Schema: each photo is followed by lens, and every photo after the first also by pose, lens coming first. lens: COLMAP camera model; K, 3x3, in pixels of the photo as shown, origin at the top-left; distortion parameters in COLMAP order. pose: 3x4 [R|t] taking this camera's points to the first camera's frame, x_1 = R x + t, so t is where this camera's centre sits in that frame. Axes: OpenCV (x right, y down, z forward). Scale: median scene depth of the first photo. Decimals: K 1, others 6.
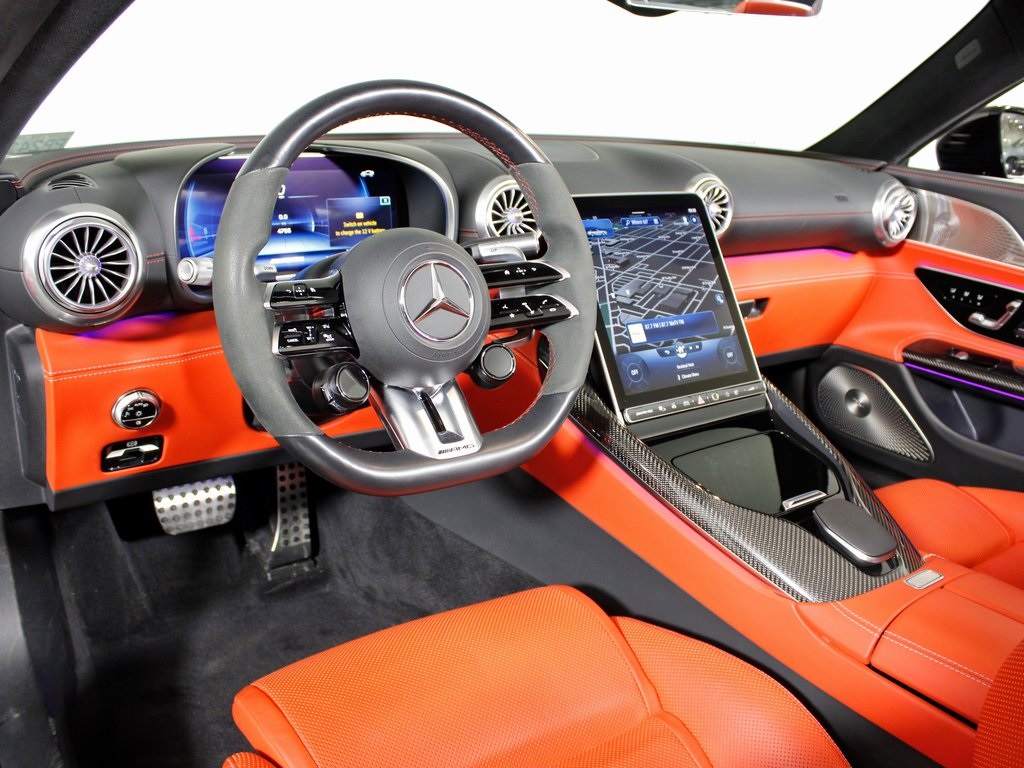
lens RADIAL K [[937.1, 0, 512.0], [0, 937.1, 384.0], [0, 0, 1]] dist [-0.181292, 0.167852]
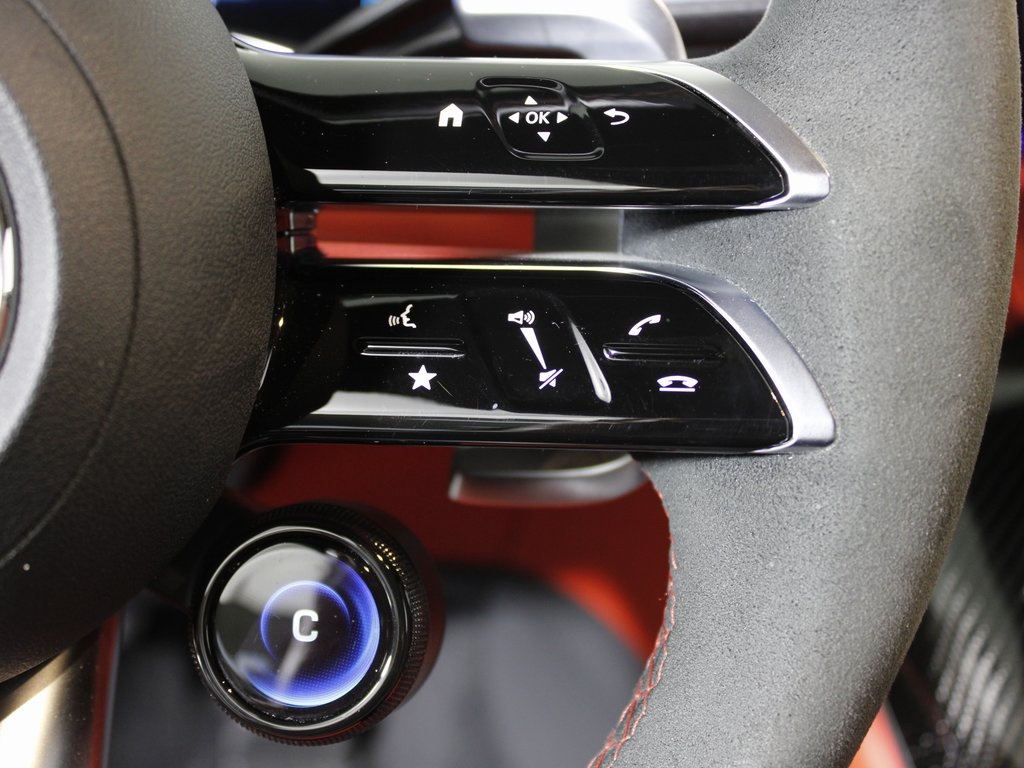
lens RADIAL K [[1502.7, 0, 512.0], [0, 1502.7, 384.0], [0, 0, 1]] dist [-0.059840, 0.038182]
pose [[0.900496, 0.192125, -0.390122, 0.101694], [-0.153494, 0.979795, 0.128223, -0.092332], [0.406874, -0.055582, 0.911792, 0.643887]]
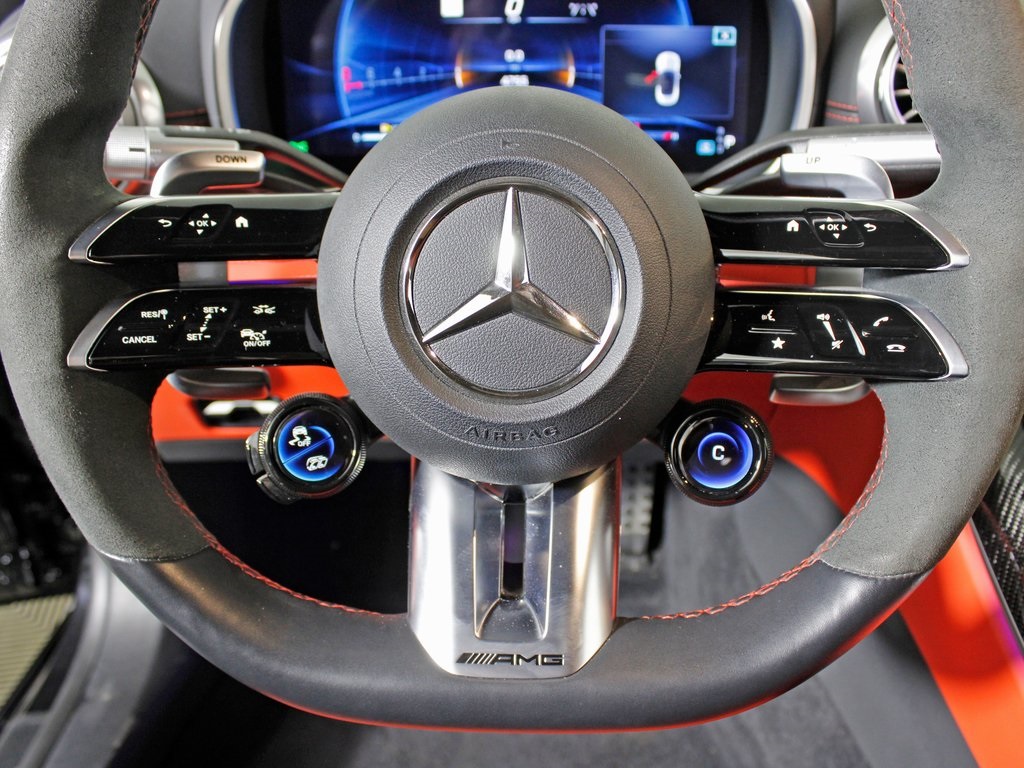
lens RADIAL K [[937.1, 0, 512.0], [0, 937.1, 384.0], [0, 0, 1]] dist [-0.181292, 0.167852]
pose [[0.796420, 0.229881, -0.559348, 0.107333], [-0.142142, 0.970179, 0.196337, -0.097298], [0.587802, -0.076860, 0.805346, 0.537745]]
